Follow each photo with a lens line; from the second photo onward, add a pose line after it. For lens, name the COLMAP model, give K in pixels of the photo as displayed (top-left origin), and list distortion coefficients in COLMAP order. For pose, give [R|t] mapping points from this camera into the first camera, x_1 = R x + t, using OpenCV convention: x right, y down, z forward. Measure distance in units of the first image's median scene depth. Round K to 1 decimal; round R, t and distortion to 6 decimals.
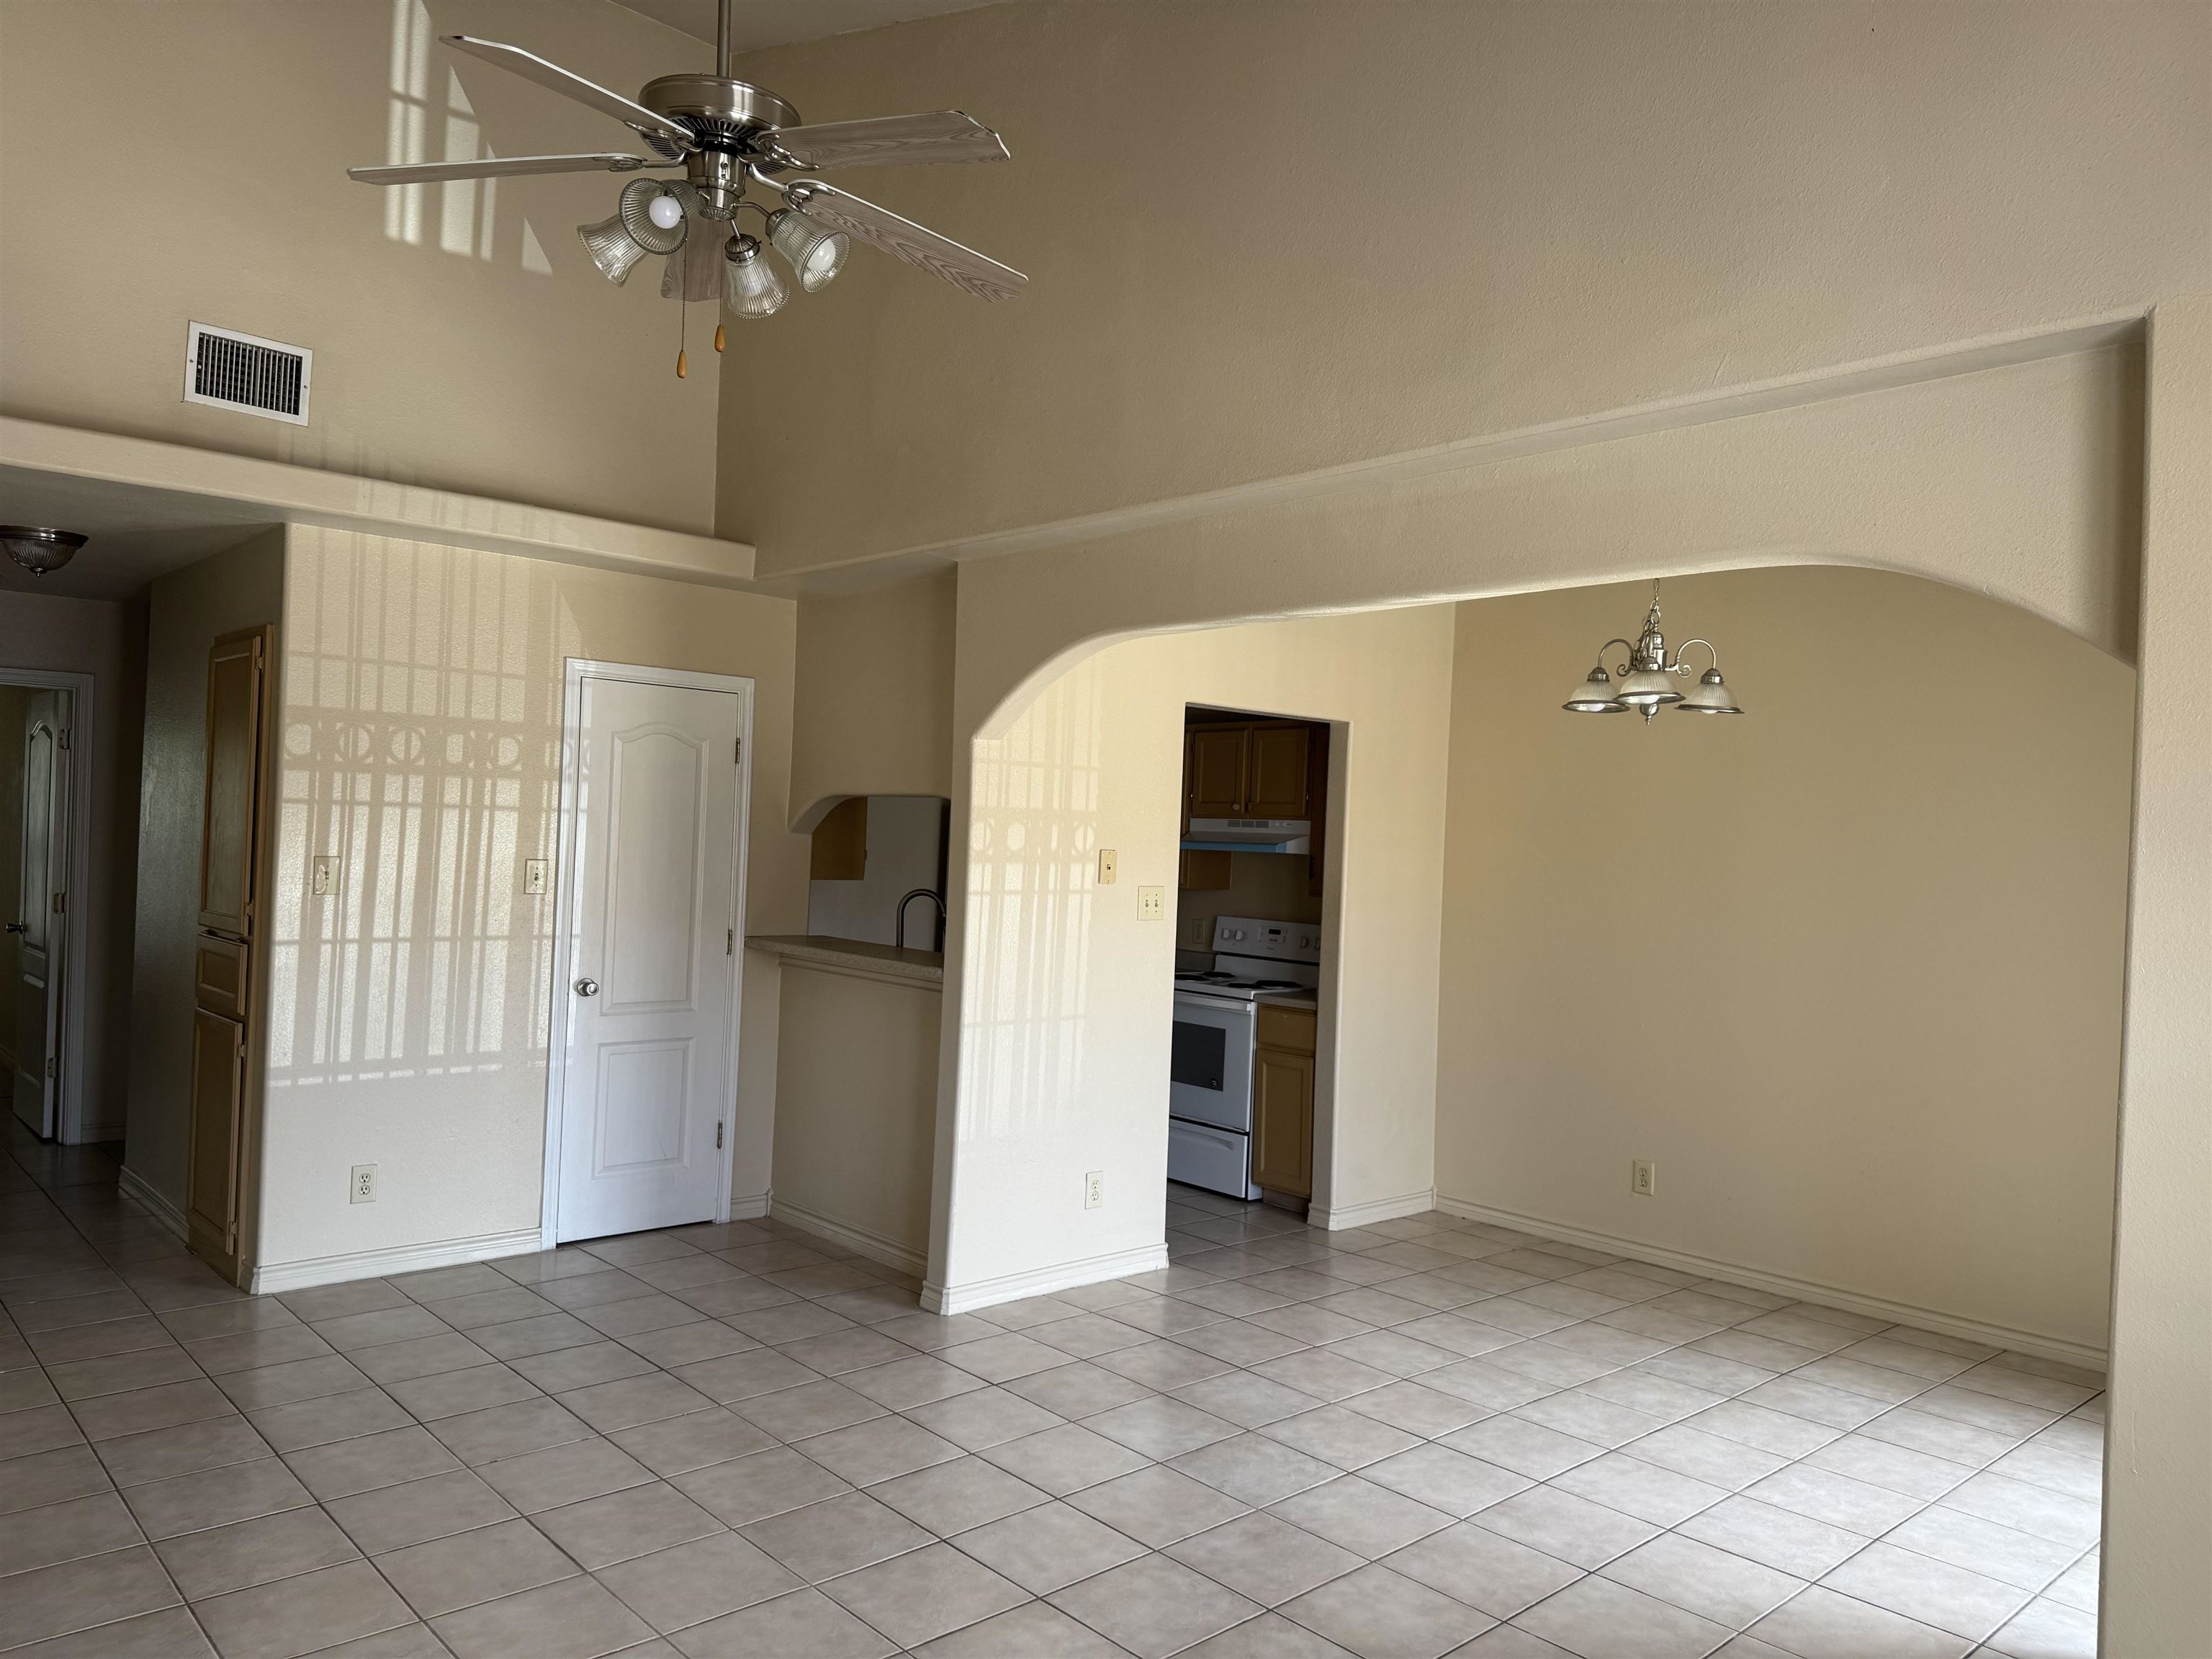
lens RADIAL K [[1536.3, 0, 1105.1], [0, 1536.3, 830.1], [0, 0, 1]] dist [0.000378, -0.013600]
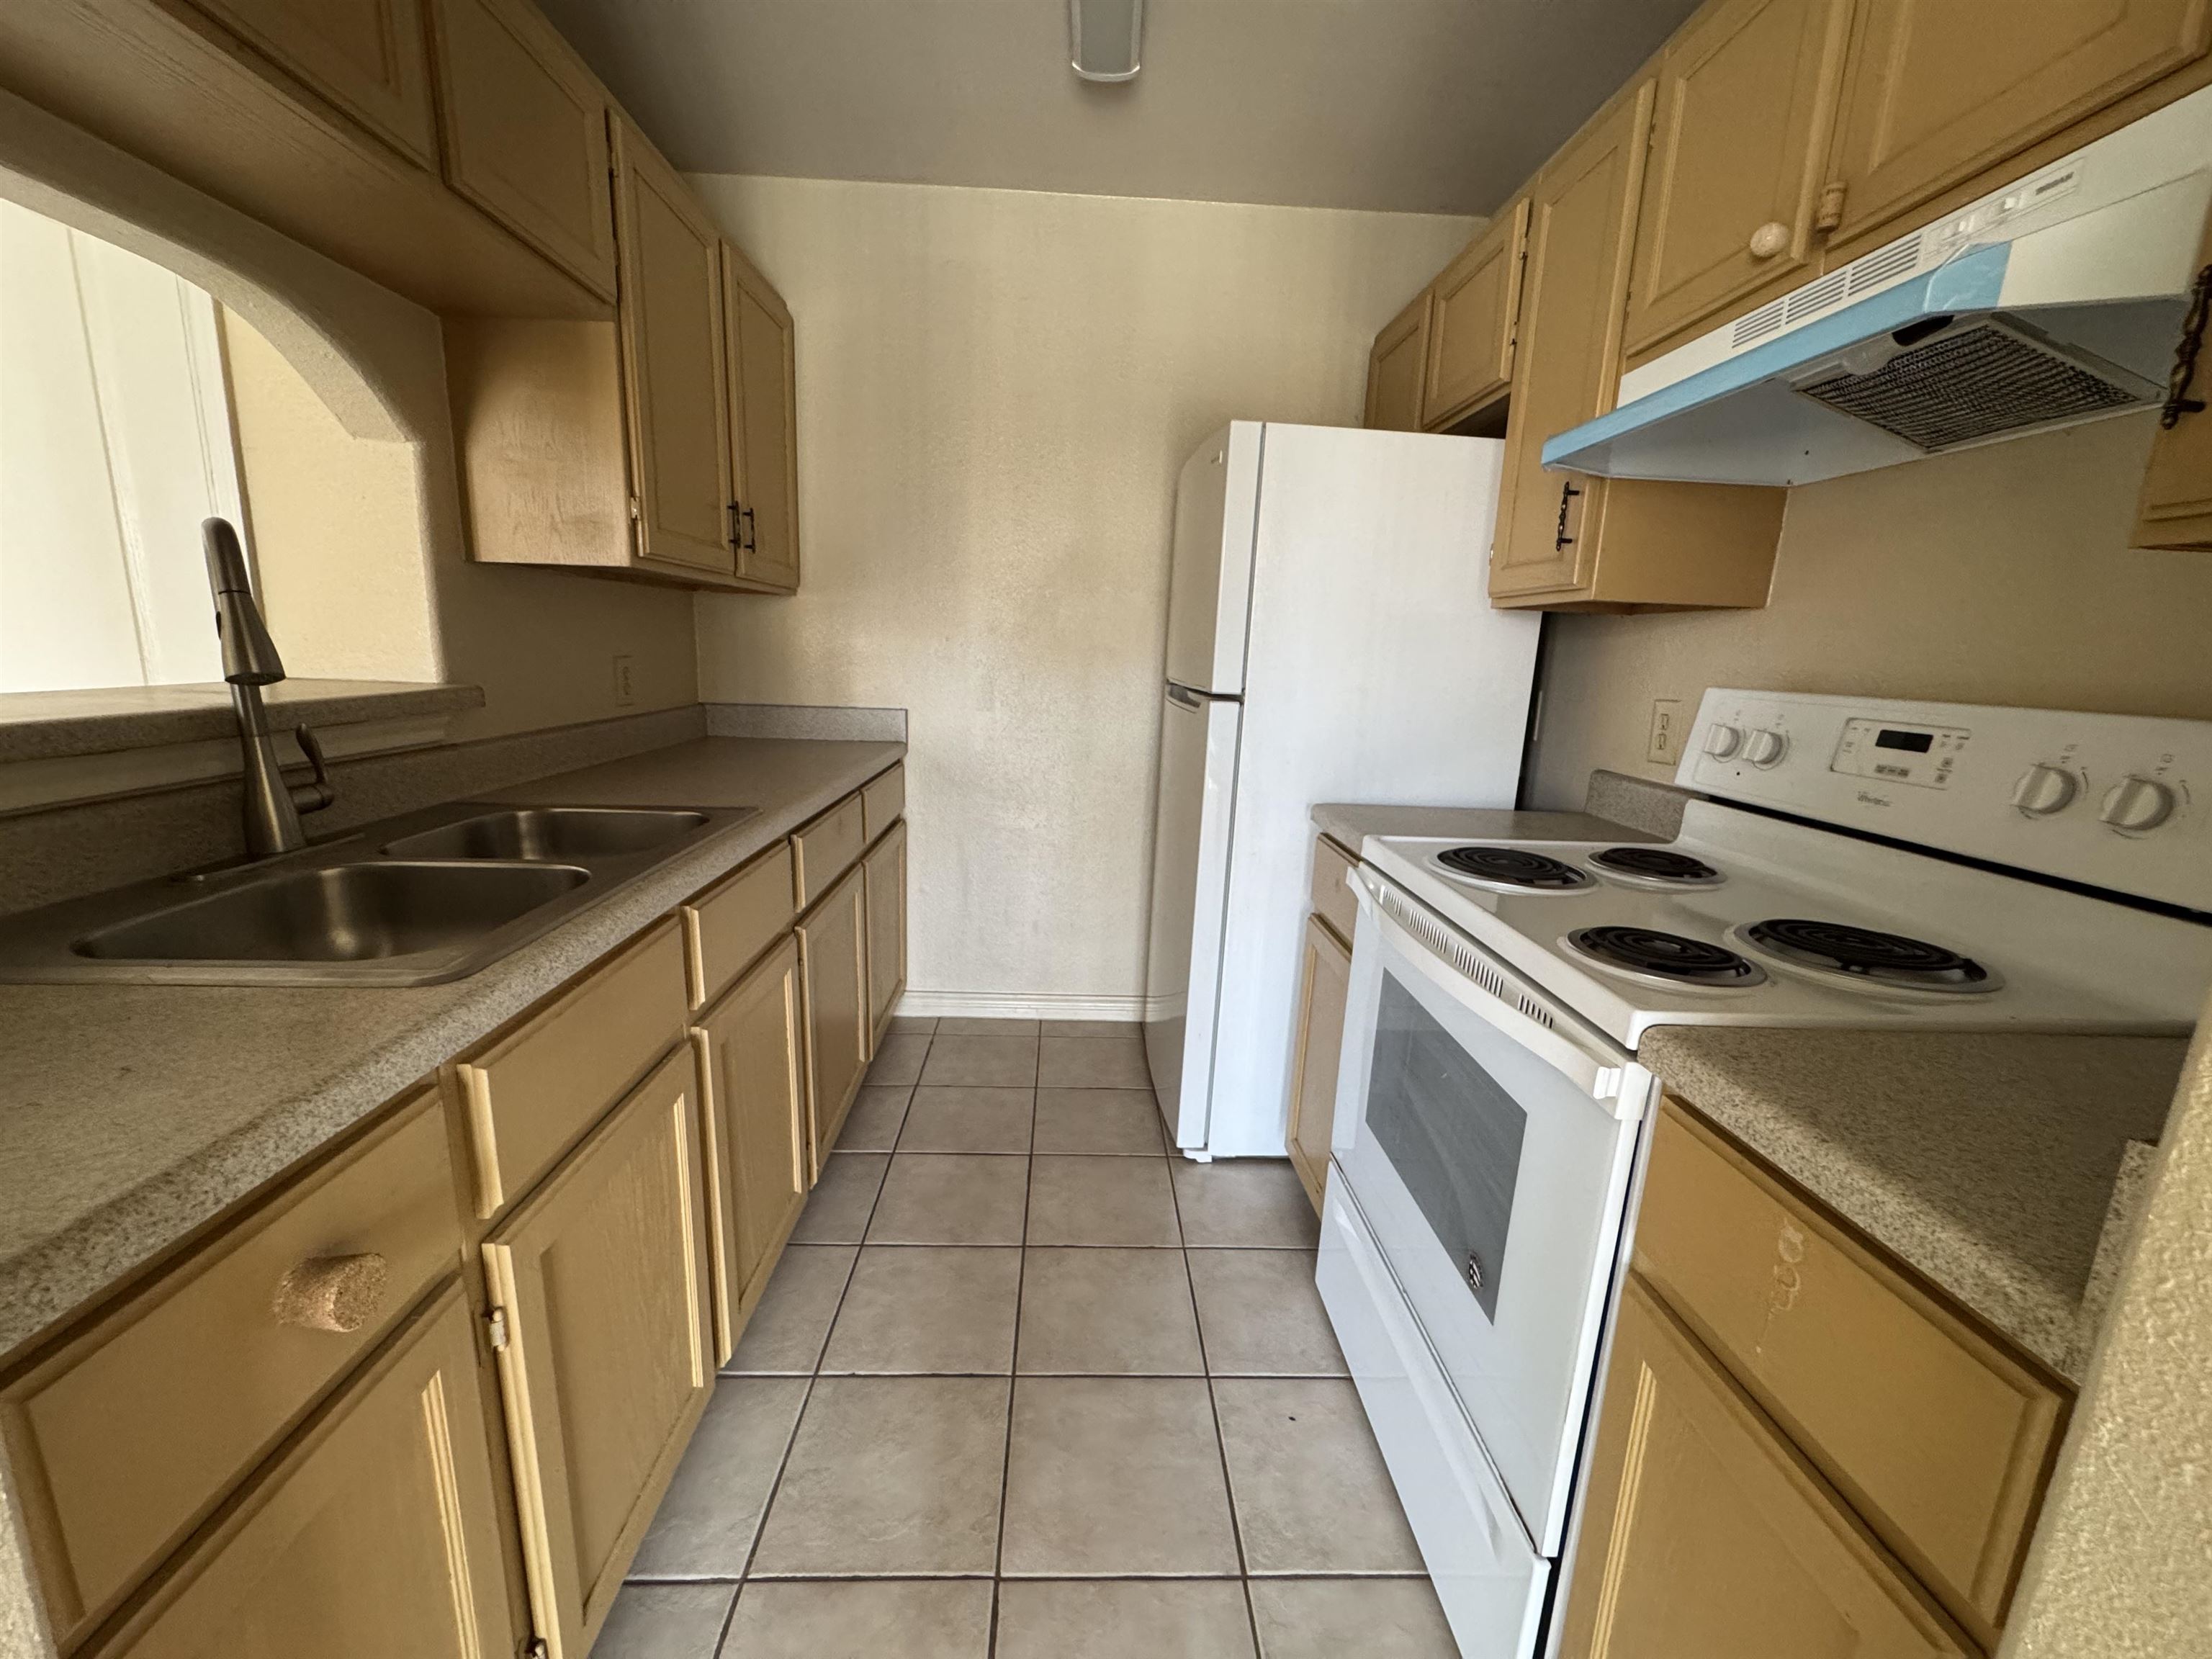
lens RADIAL K [[887.5, 0, 1103.7], [0, 887.5, 835.9], [0, 0, 1]] dist [-0.004464, -0.000479]
pose [[0.772031, 0.117504, -0.624628, 0.102906], [0.001575, 0.982405, 0.186755, 0.054348], [0.635583, -0.145165, 0.758262, 0.799486]]
